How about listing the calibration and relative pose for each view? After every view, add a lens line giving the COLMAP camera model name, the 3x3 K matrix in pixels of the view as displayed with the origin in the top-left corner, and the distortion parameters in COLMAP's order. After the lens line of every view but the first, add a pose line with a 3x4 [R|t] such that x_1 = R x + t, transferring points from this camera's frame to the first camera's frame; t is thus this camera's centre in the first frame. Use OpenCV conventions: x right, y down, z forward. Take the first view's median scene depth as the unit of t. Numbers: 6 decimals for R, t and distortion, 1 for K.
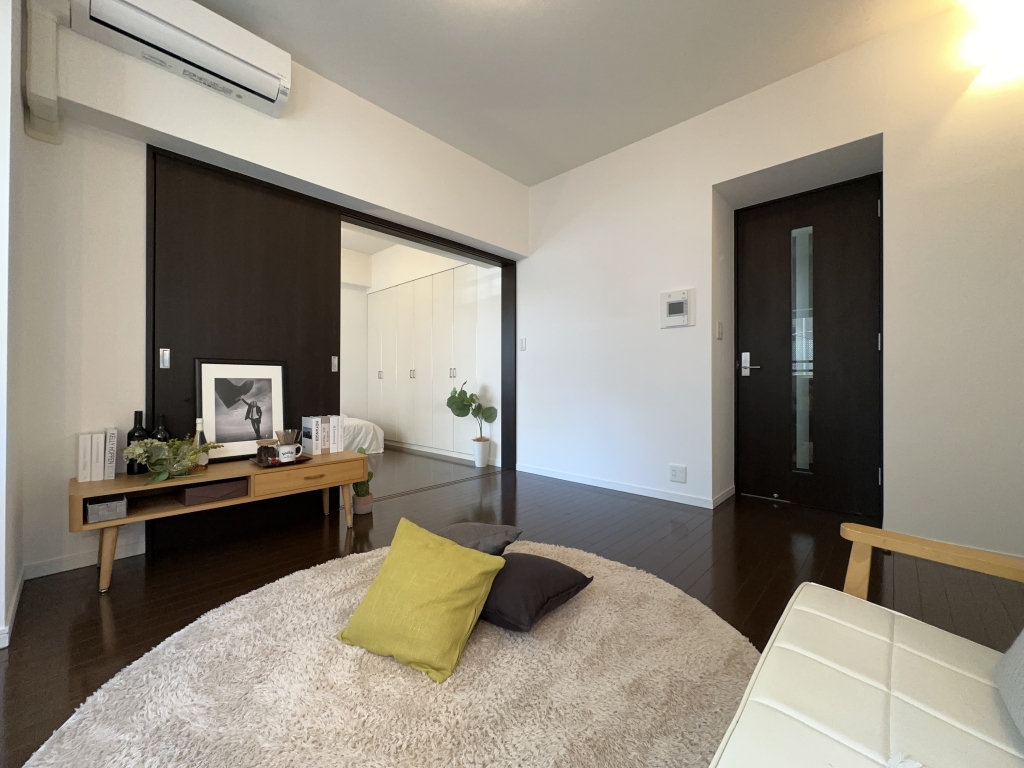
lens RADIAL K [[402.7, 0, 512.0], [0, 402.7, 384.0], [0, 0, 1]] dist [-0.000025, 0.000026]
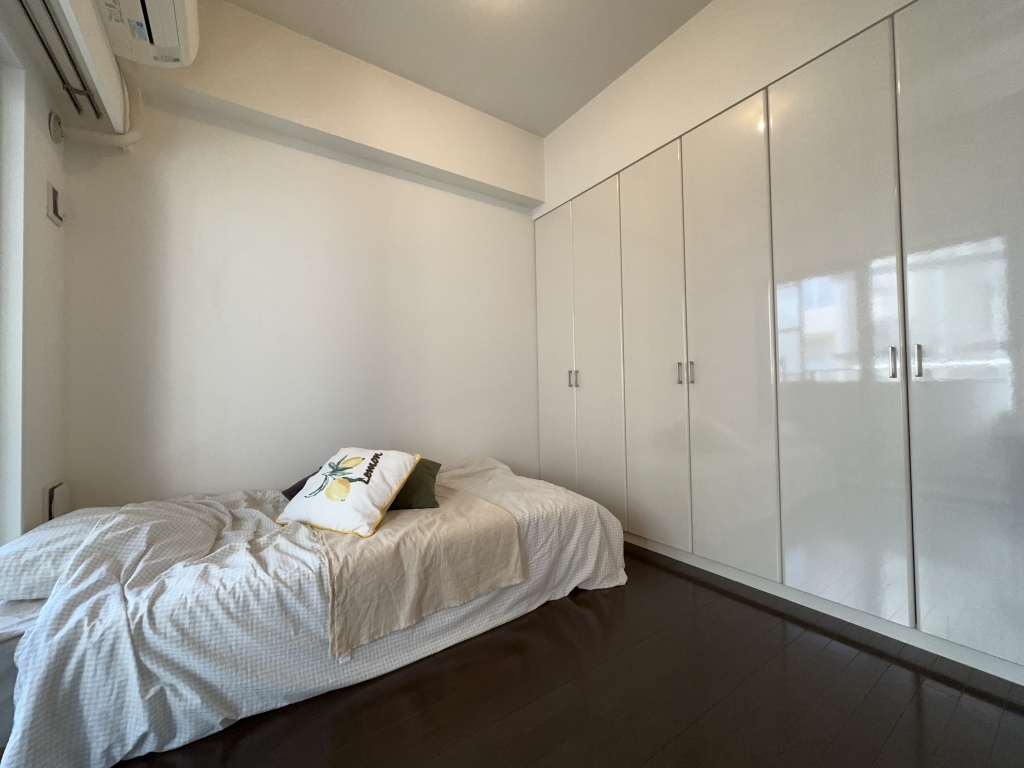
lens RADIAL K [[410.9, 0, 512.0], [0, 410.9, 384.0], [0, 0, 1]] dist [0.000518, 0.000365]
pose [[0.978562, -0.020040, -0.204975, -0.341055], [0.016675, 0.999697, -0.018133, -0.010153], [0.205276, 0.014326, 0.978599, 0.597618]]
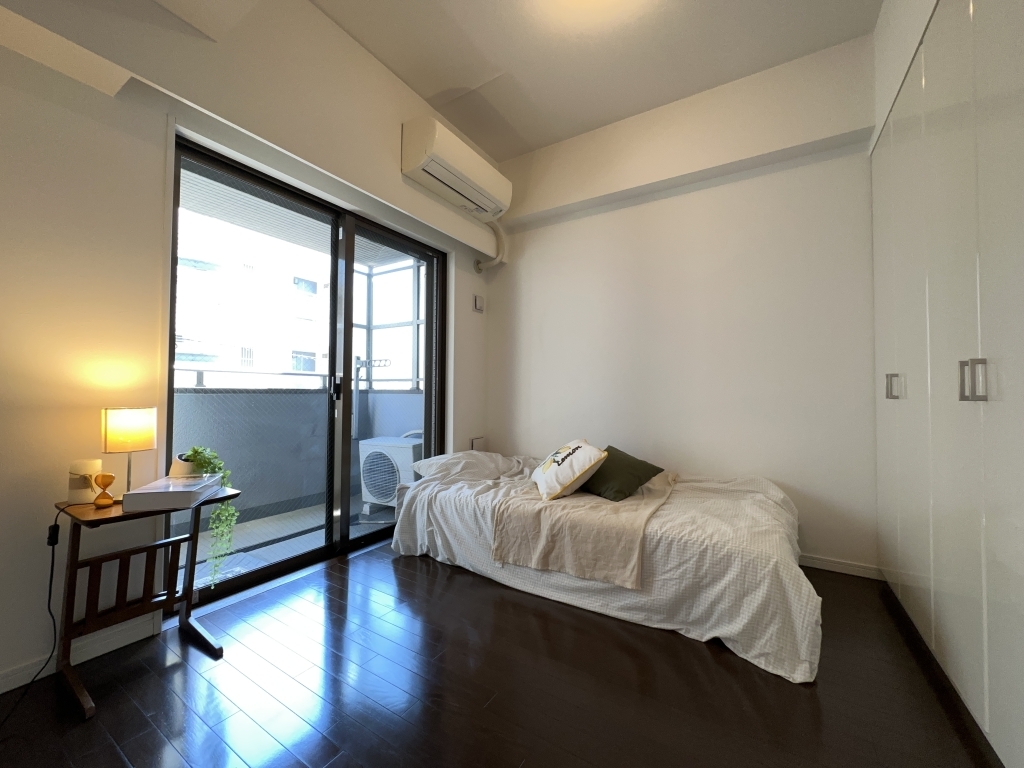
lens RADIAL K [[410.1, 0, 512.0], [0, 410.1, 384.0], [0, 0, 1]] dist [0.000029, 0.000144]
pose [[0.198057, -0.019754, -0.979991, -0.093930], [-0.006654, 0.999747, -0.021497, -0.017545], [0.980168, 0.010779, 0.197876, 0.756655]]
